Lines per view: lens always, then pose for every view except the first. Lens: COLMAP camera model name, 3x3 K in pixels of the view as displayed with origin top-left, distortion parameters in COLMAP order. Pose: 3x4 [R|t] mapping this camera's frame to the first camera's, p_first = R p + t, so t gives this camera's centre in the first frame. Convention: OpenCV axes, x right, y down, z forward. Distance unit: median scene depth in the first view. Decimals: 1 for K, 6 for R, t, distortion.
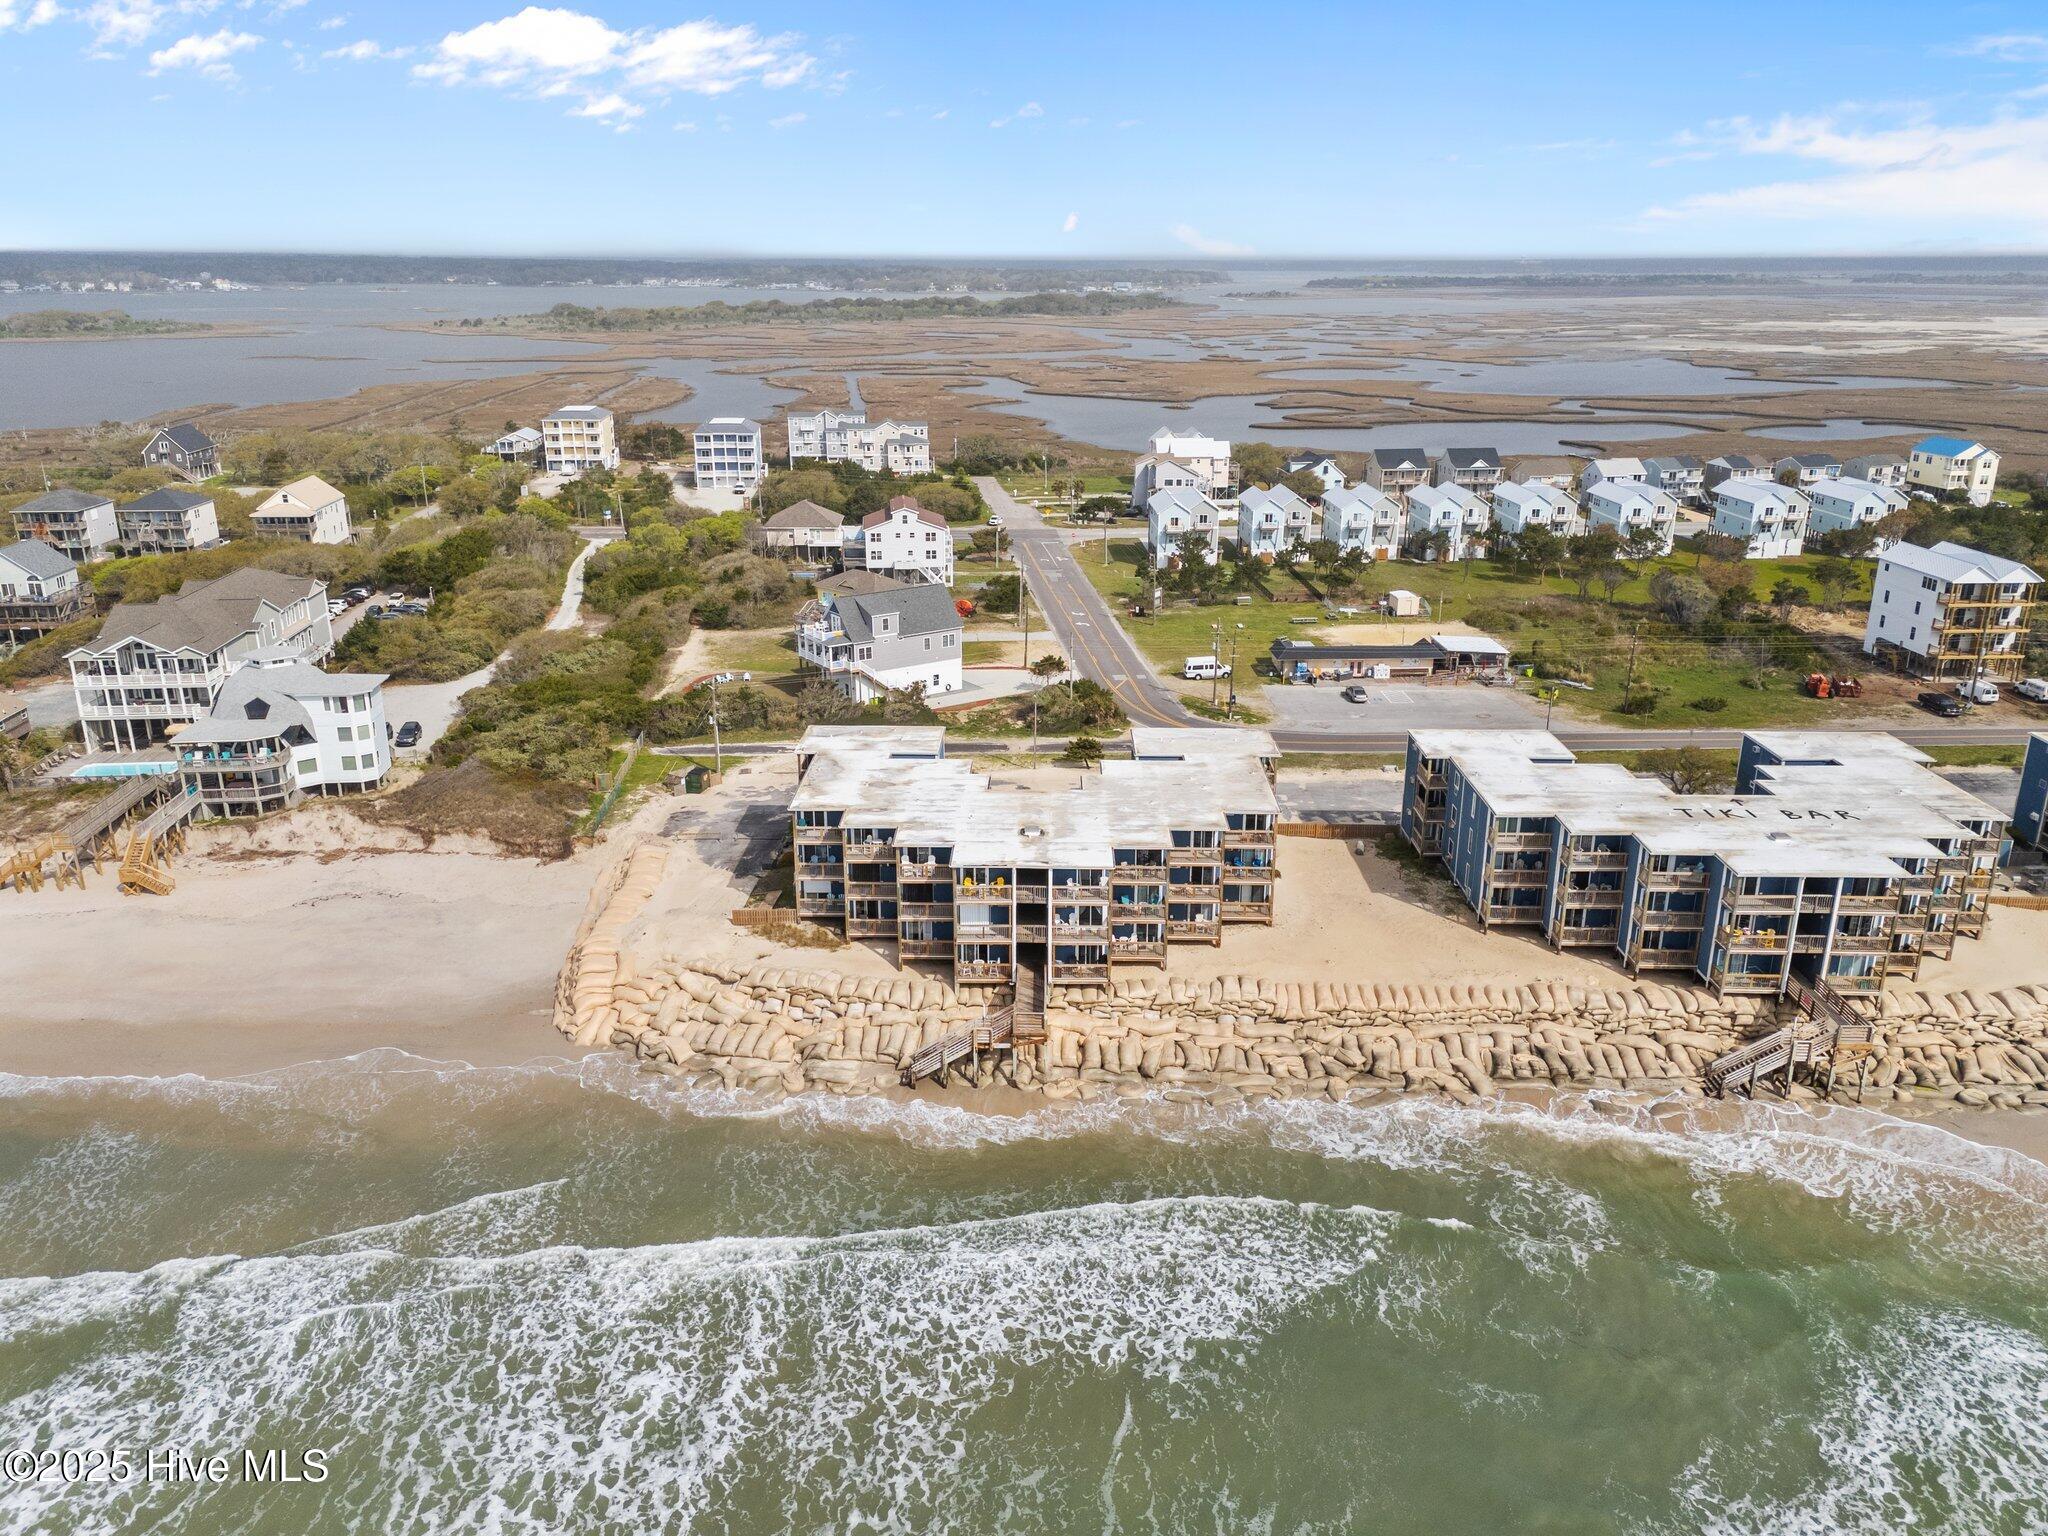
lens RADIAL K [[1497.6, 0, 1024.0], [0, 1497.6, 768.0], [0, 0, 1]] dist [0.073622, -0.056160]
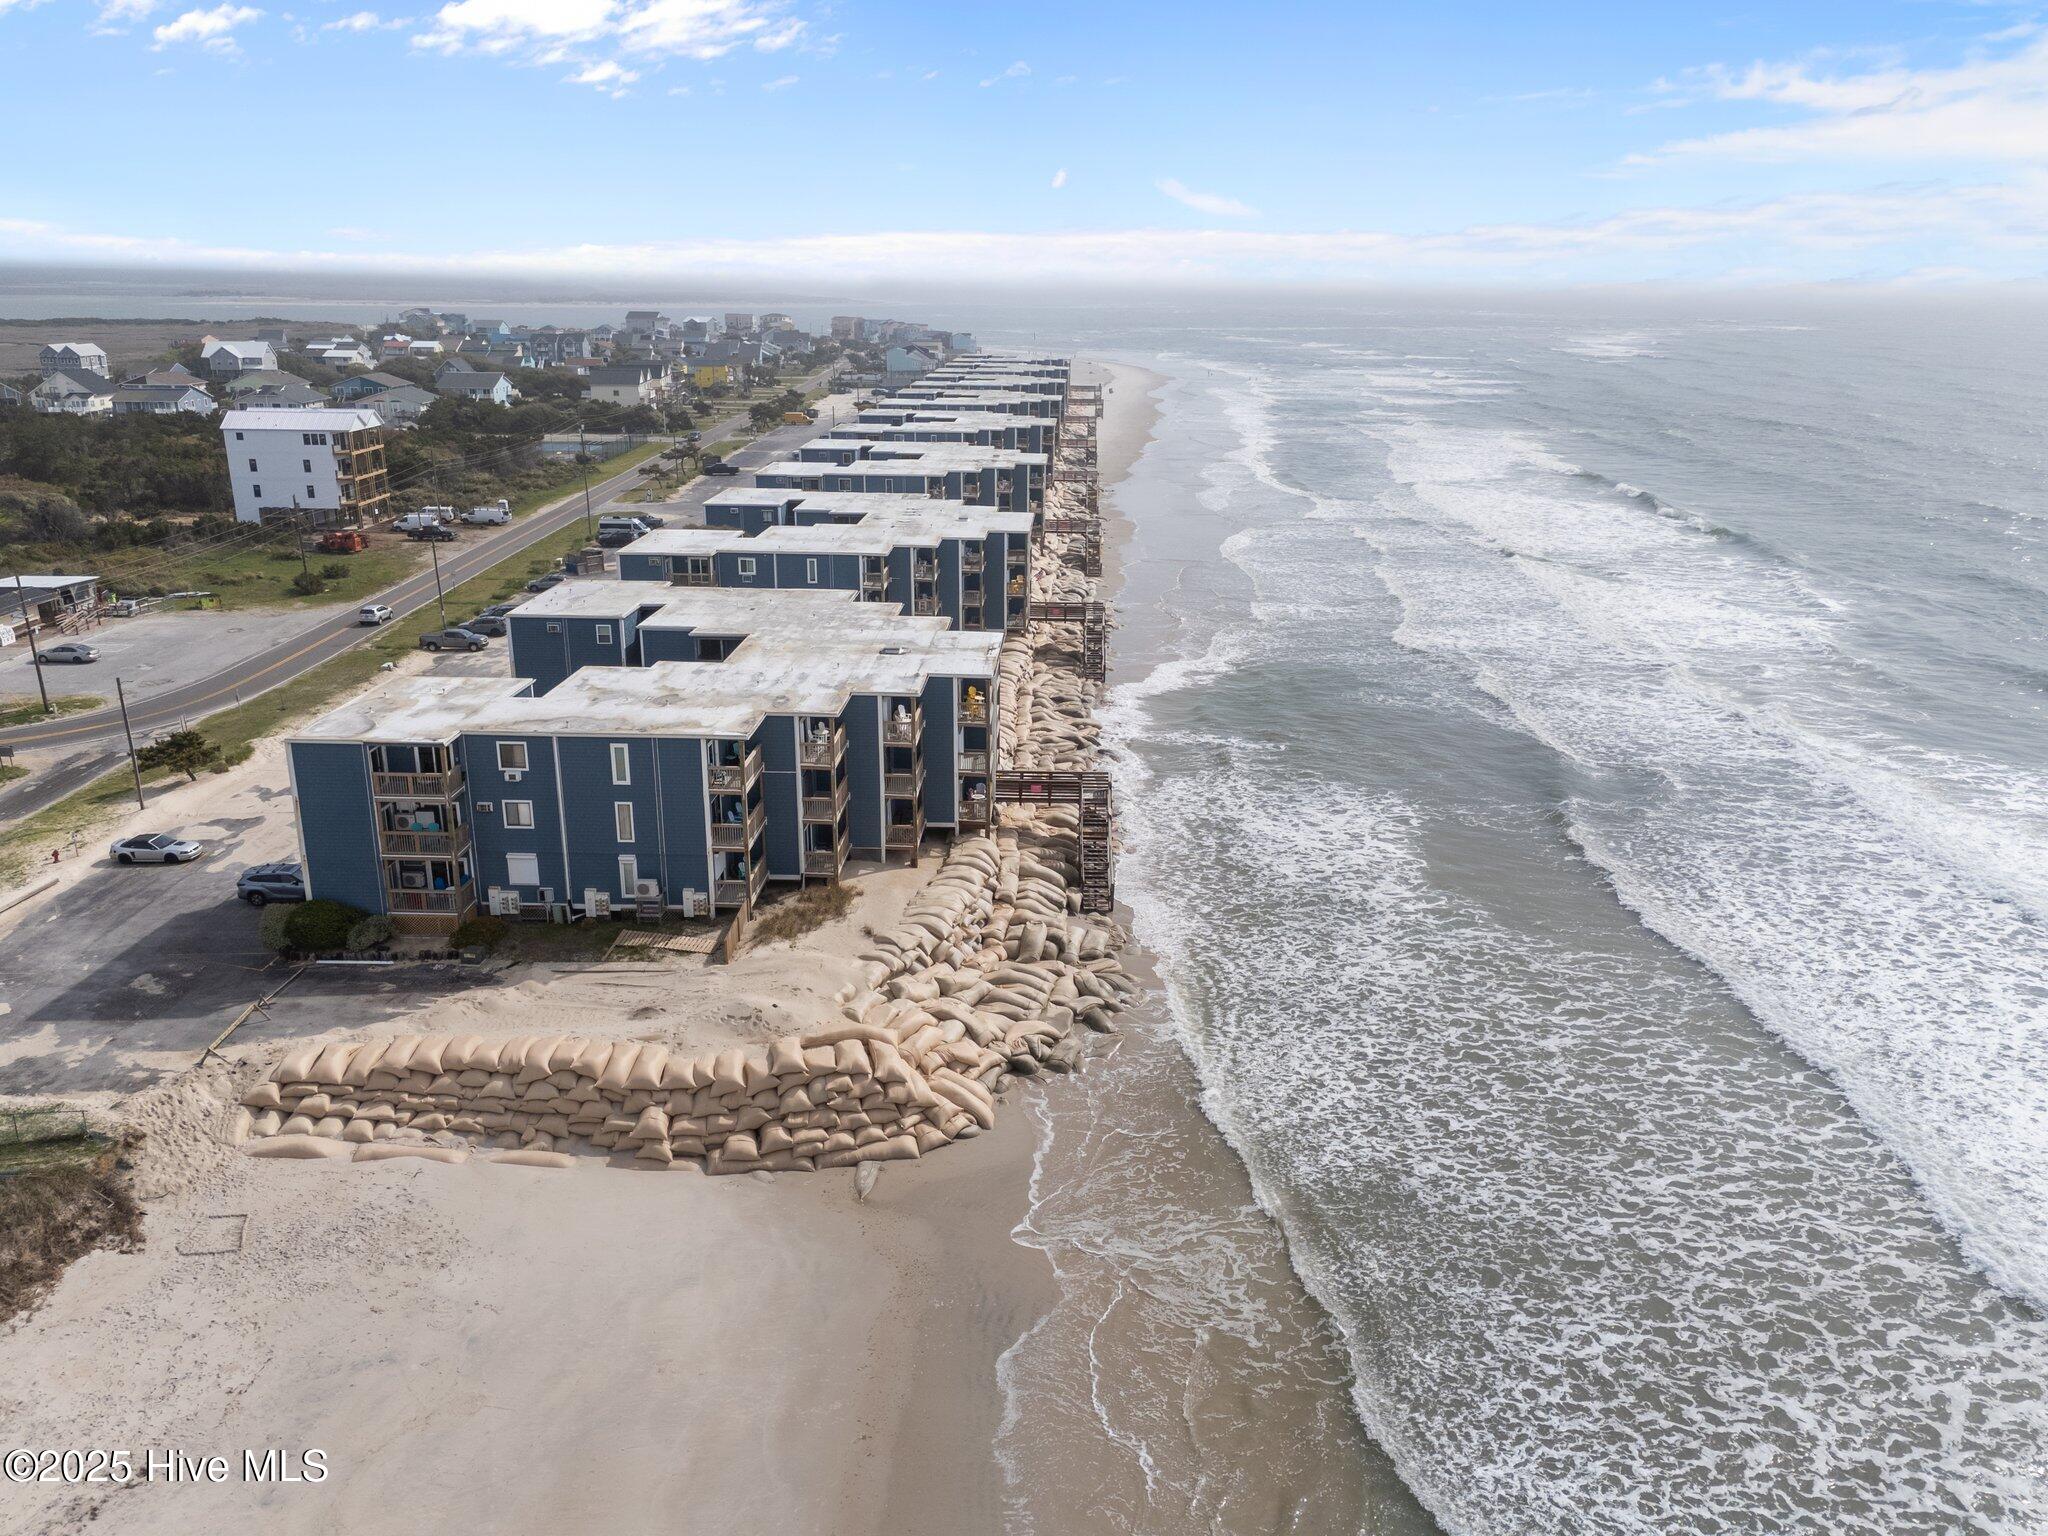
lens RADIAL K [[1541.7, 0, 1028.9], [0, 1541.7, 757.0], [0, 0, 1]] dist [0.077240, -0.067891]
pose [[0.023024, -0.294858, 0.955264, -0.711797], [0.312574, 0.909736, 0.273271, -0.096965], [-0.949614, 0.292299, 0.113111, 0.738760]]
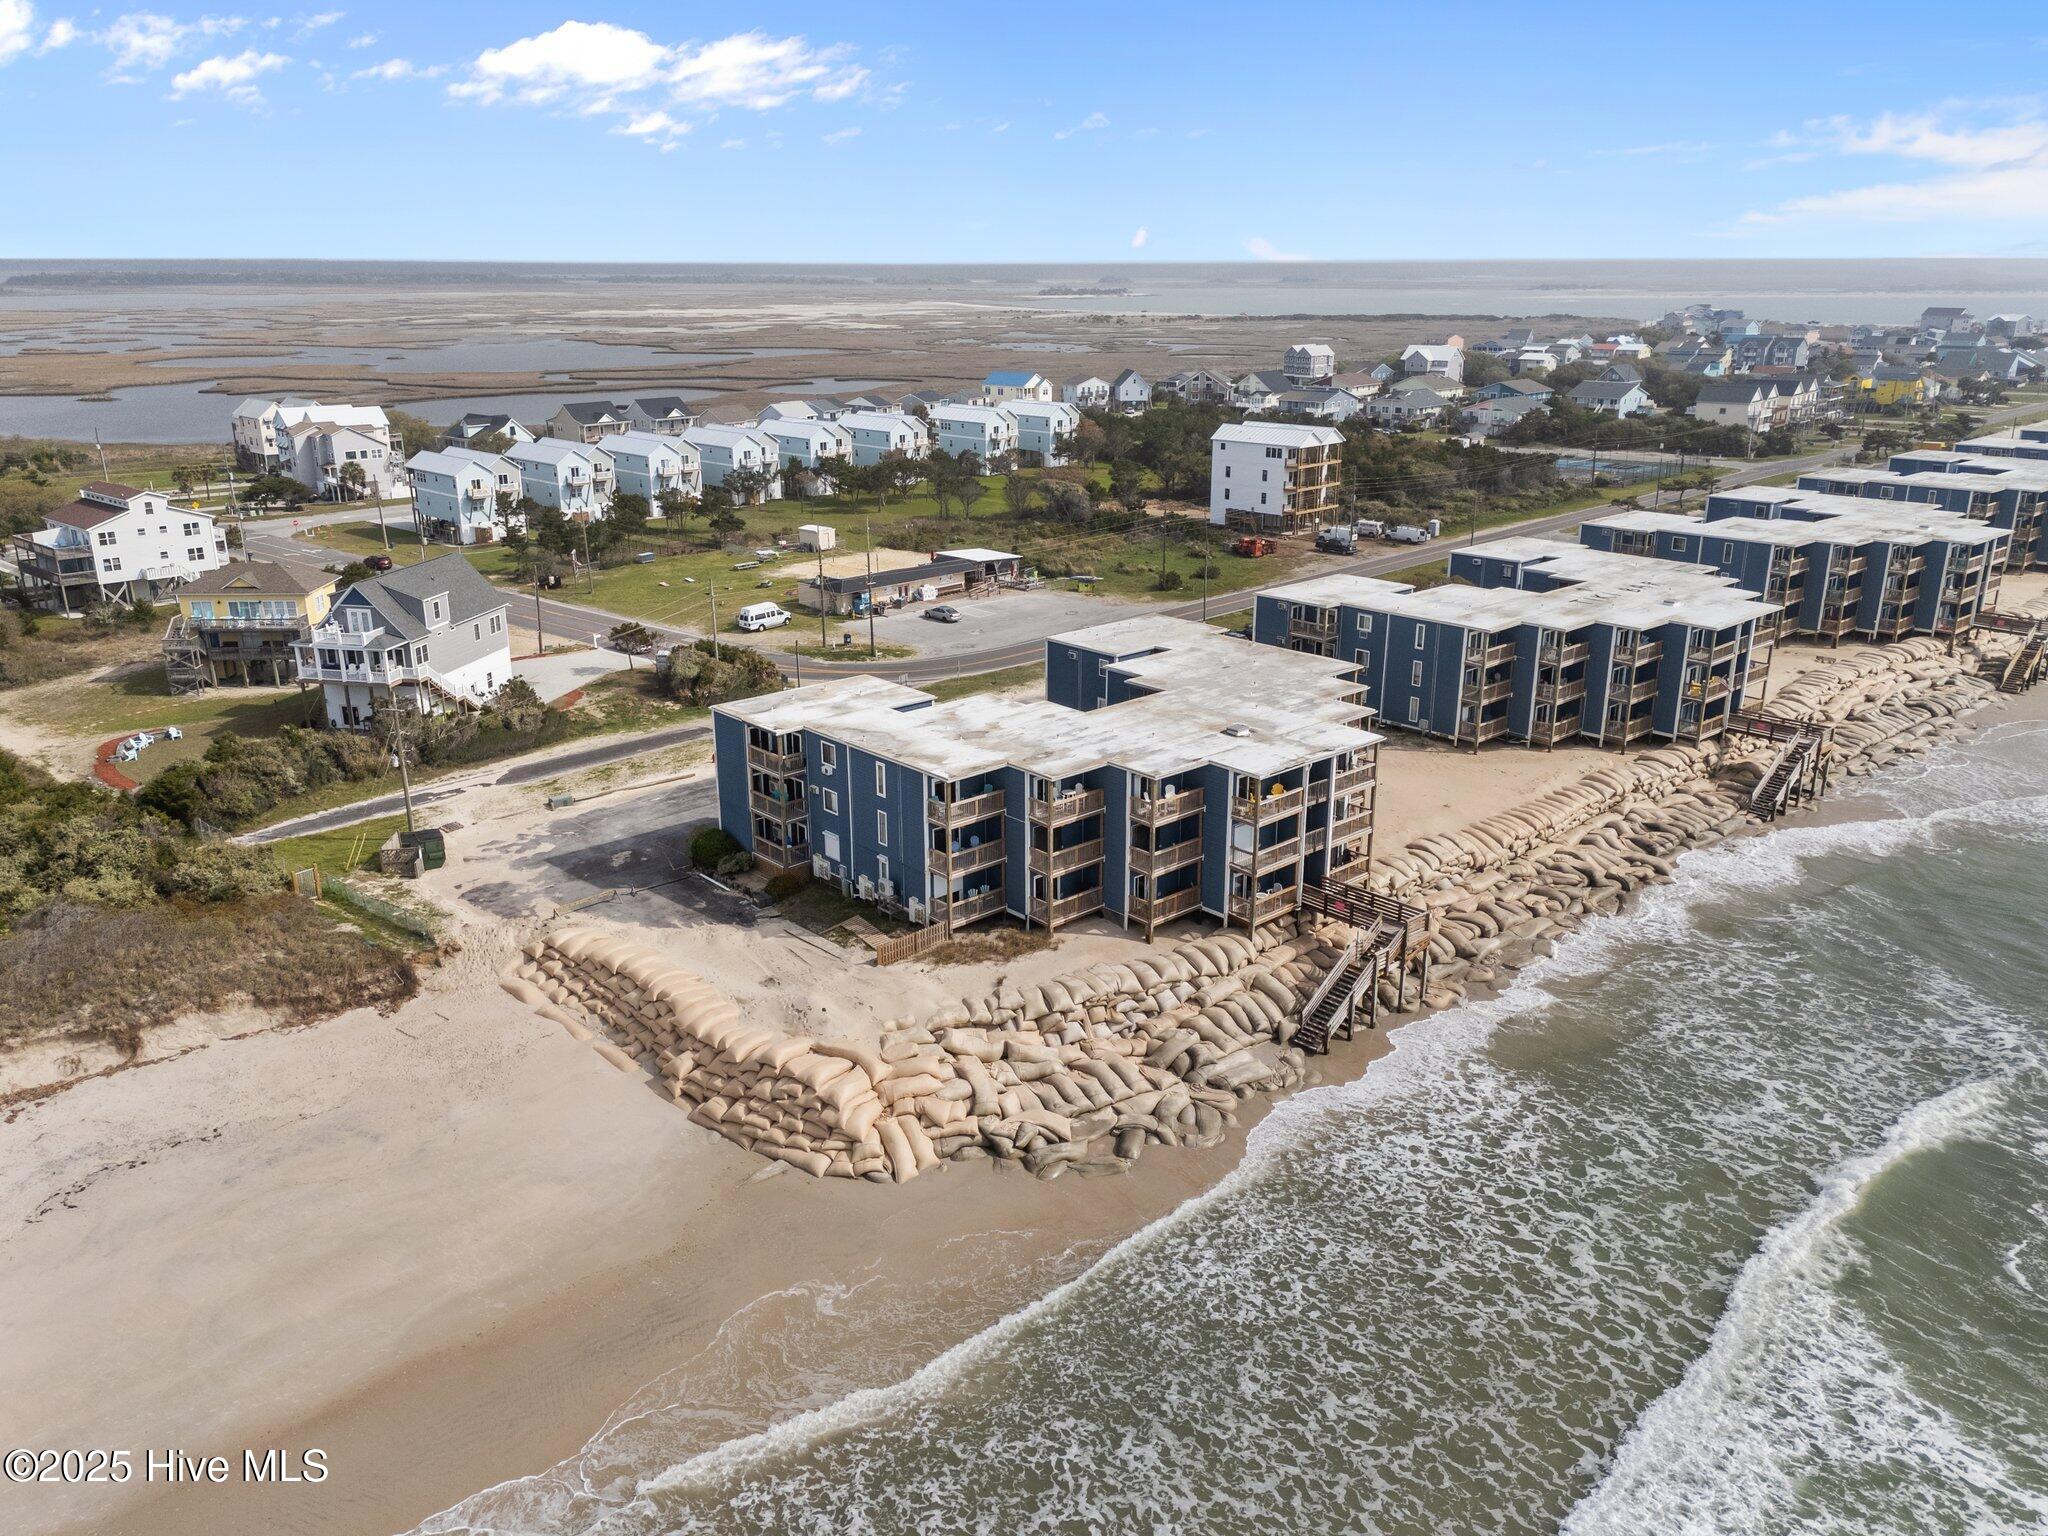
lens RADIAL K [[1541.7, 0, 1028.9], [0, 1541.7, 757.0], [0, 0, 1]] dist [0.077240, -0.067891]
pose [[0.729971, -0.209042, 0.650726, -0.549795], [0.219827, 0.973299, 0.066070, -0.021491], [-0.647162, 0.094818, 0.756433, 0.378054]]
